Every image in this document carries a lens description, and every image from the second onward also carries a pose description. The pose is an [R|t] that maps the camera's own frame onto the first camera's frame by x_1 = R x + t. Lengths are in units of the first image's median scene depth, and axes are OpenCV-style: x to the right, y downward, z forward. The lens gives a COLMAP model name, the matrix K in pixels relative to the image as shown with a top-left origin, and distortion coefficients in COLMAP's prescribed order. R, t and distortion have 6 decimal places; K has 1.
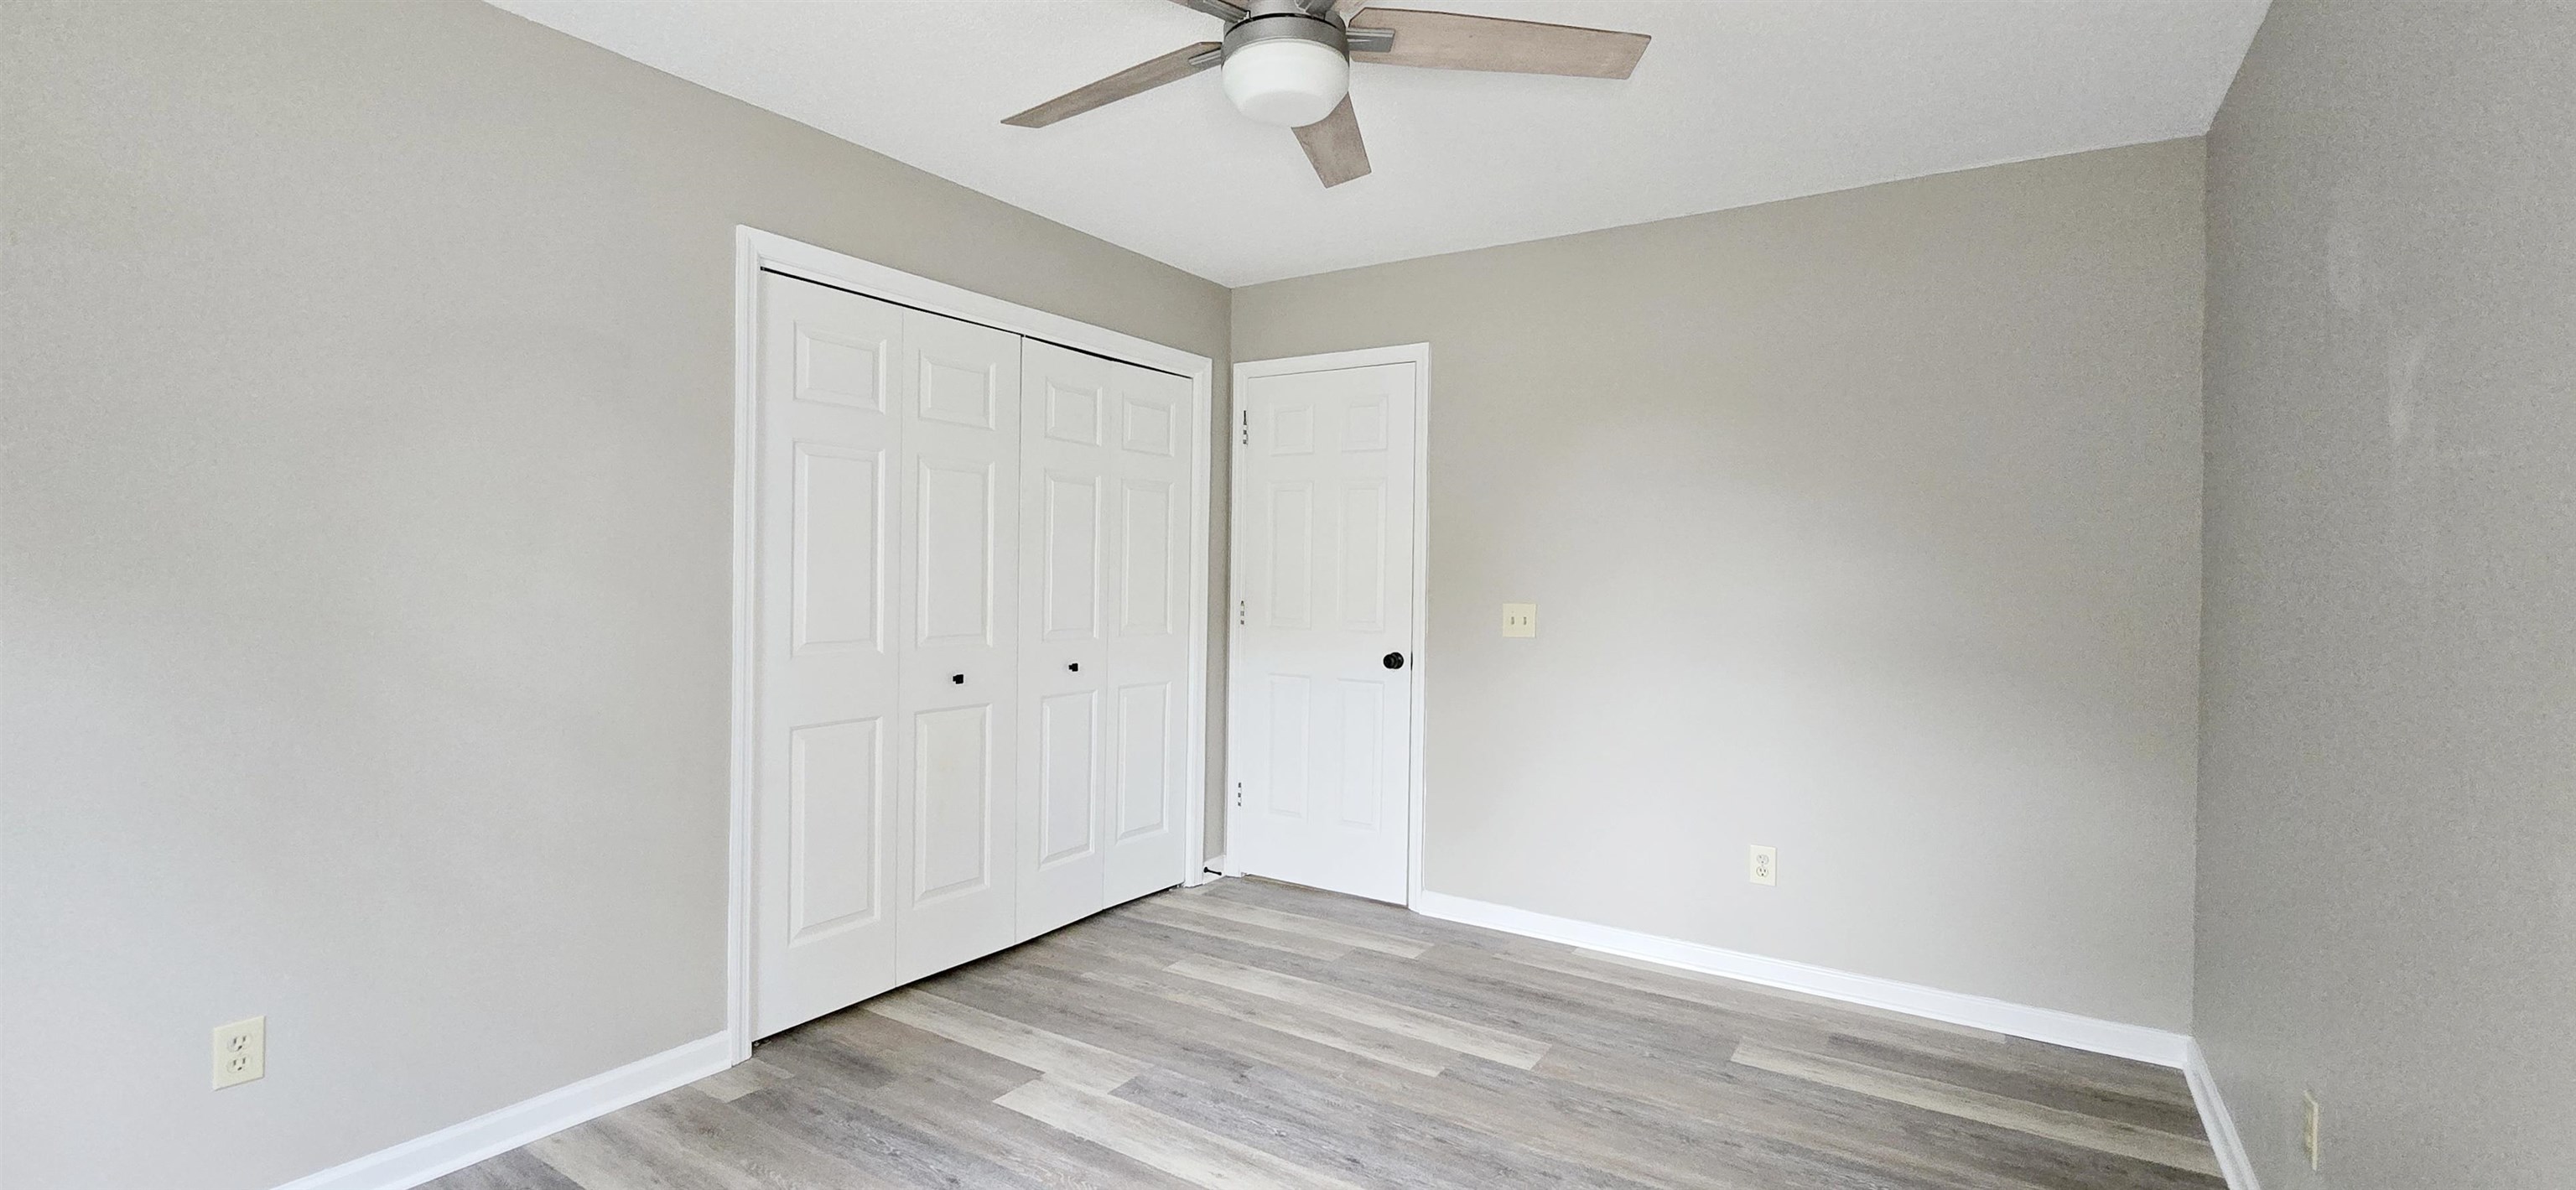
lens RADIAL K [[1072.0, 0, 1227.5], [0, 1072.0, 574.0], [0, 0, 1]] dist [0.000224, -0.001324]
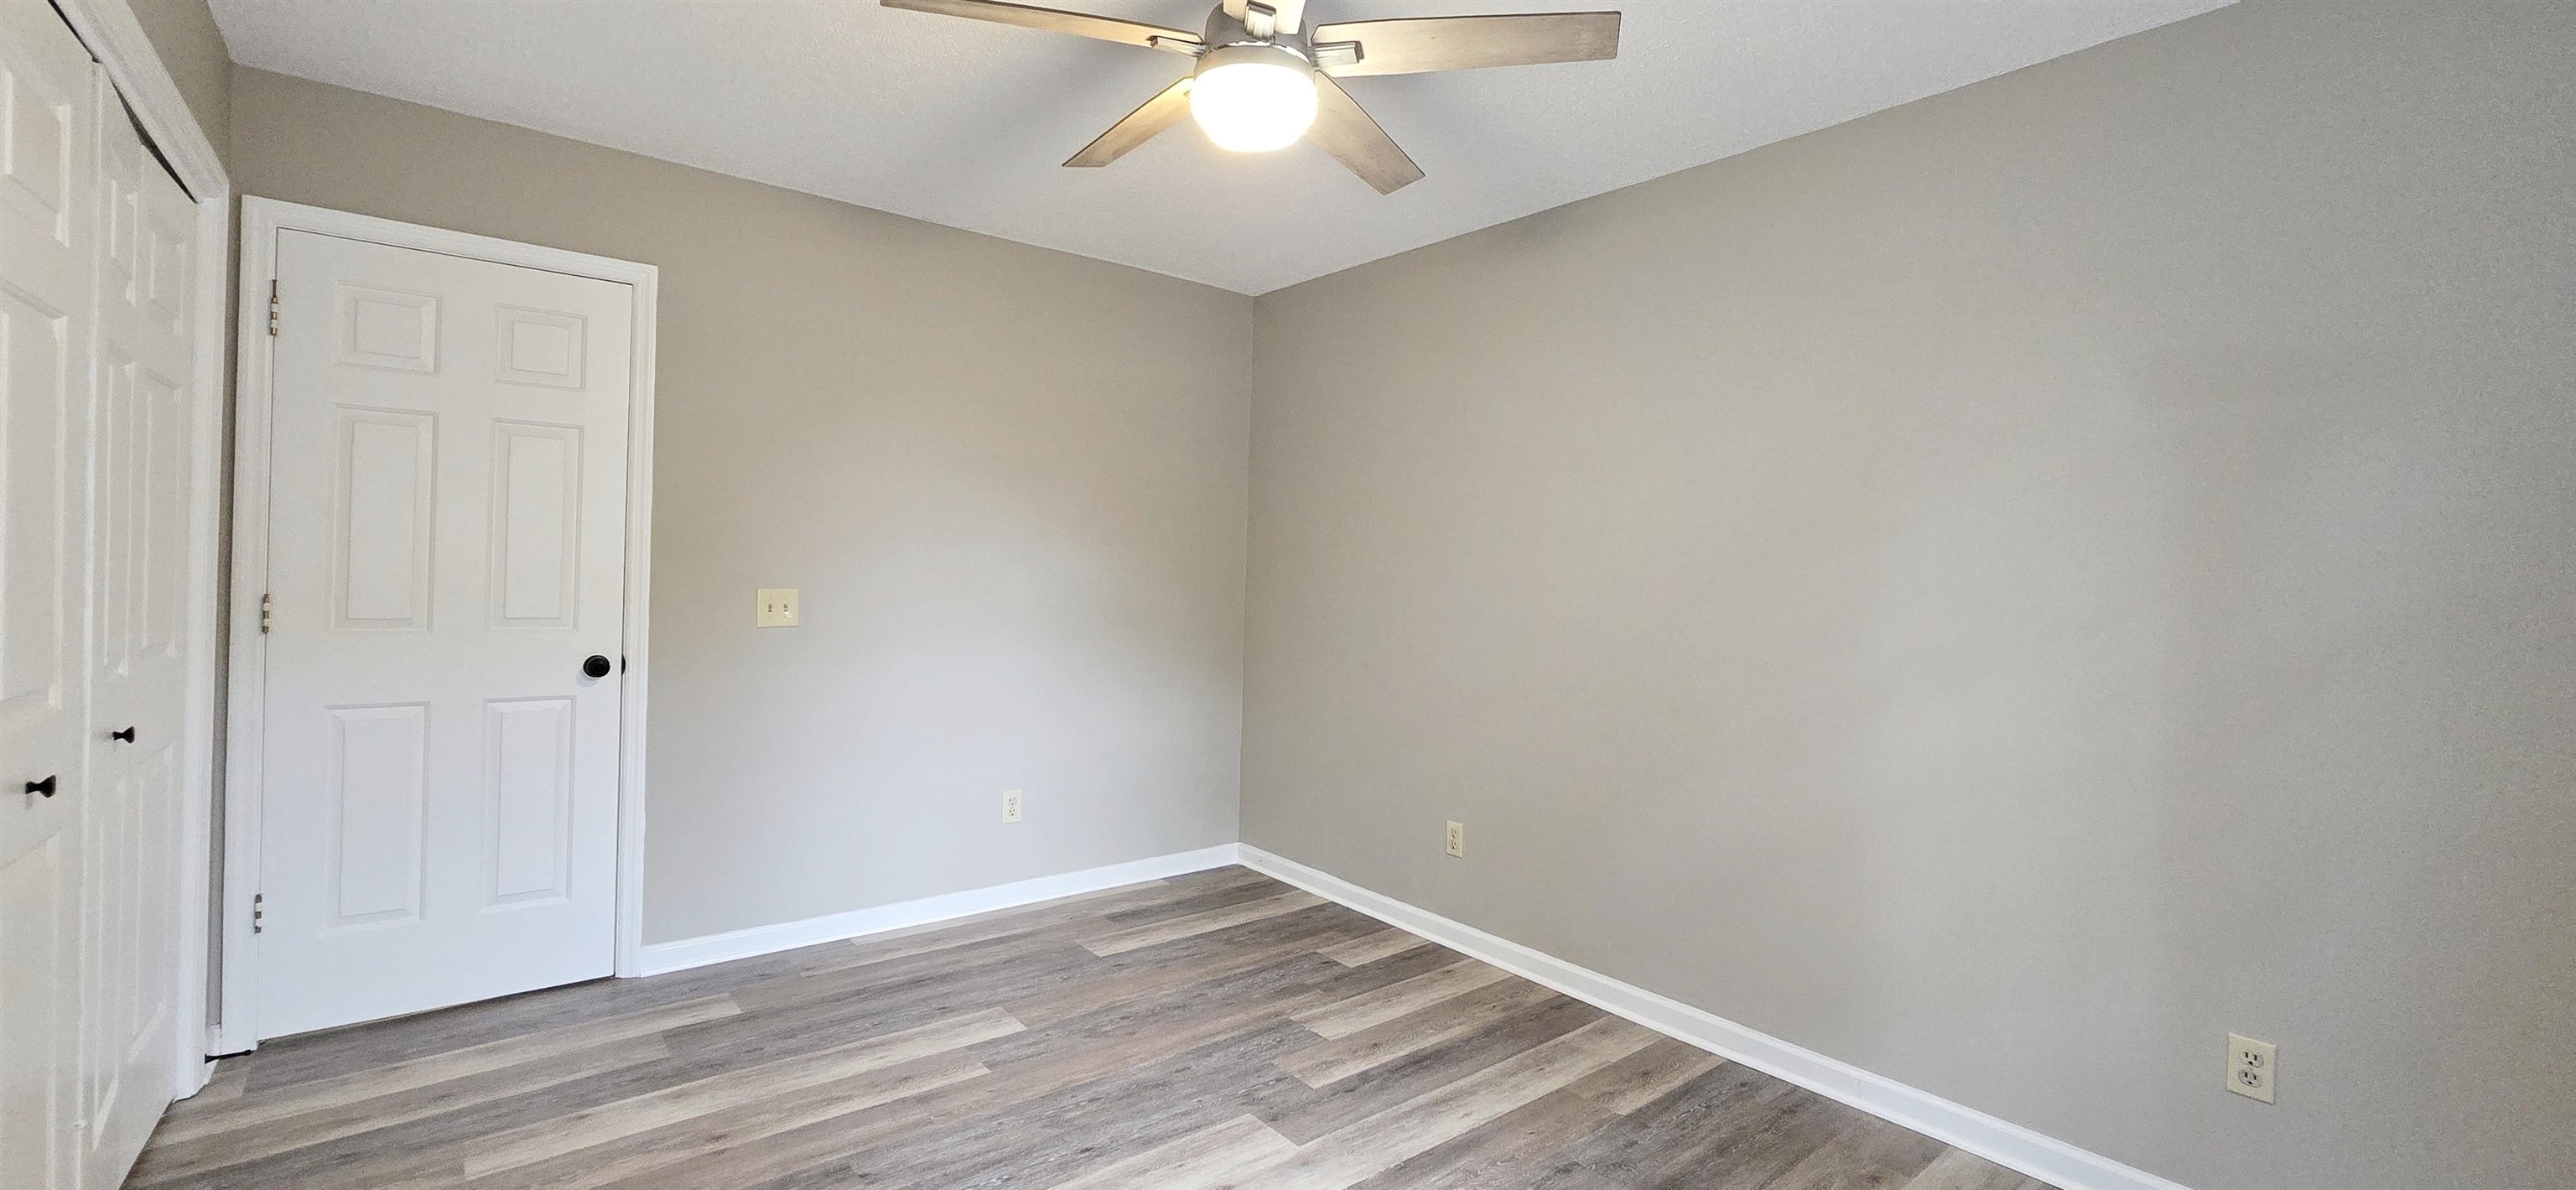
lens RADIAL K [[1072.0, 0, 1295.3], [0, 1072.0, 577.1], [0, 0, 1]] dist [0.000224, -0.001324]
pose [[0.292783, -0.013492, 0.956084, -0.579689], [-0.015843, 0.999695, 0.018960, -0.007944], [-0.956048, -0.020698, 0.292480, 0.396706]]
